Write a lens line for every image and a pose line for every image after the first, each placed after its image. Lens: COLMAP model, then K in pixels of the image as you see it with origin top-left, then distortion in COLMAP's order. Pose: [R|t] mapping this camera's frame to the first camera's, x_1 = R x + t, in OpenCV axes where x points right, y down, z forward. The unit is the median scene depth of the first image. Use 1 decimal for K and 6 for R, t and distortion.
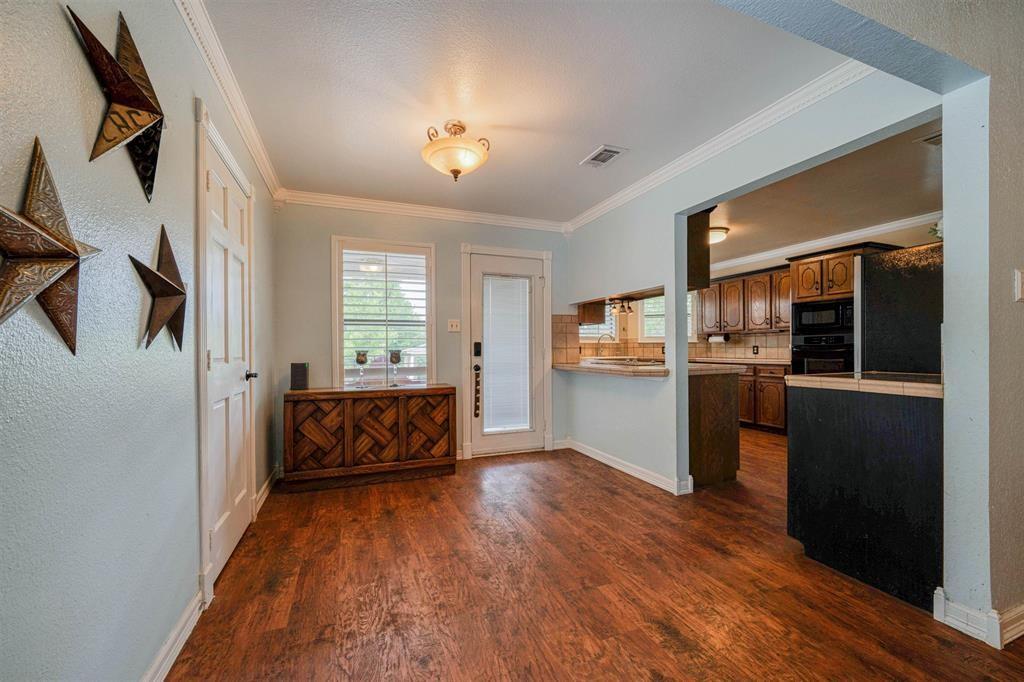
lens RADIAL K [[392.4, 0, 483.1], [0, 392.4, 346.2], [0, 0, 1]] dist [-0.008560, -0.000143]
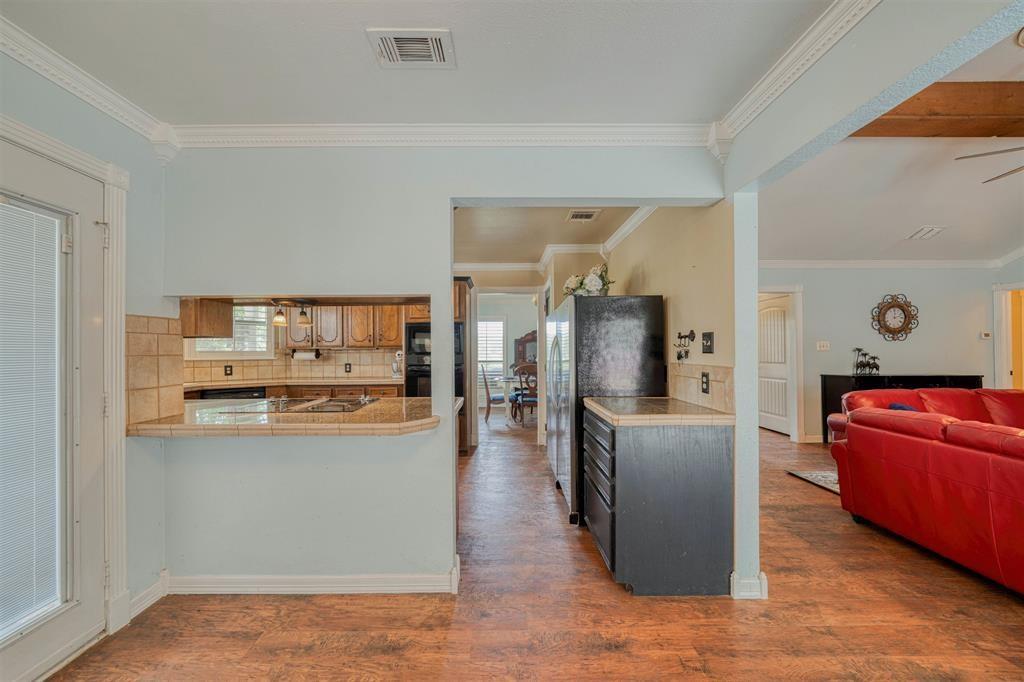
lens RADIAL K [[409.2, 0, 514.3], [0, 409.2, 347.6], [0, 0, 1]] dist [-0.010103, -0.000008]
pose [[0.315193, 0.008940, 0.948985, -0.119452], [0.000190, 0.999955, -0.009483, -0.038849], [-0.949028, 0.003169, 0.315177, 0.444591]]
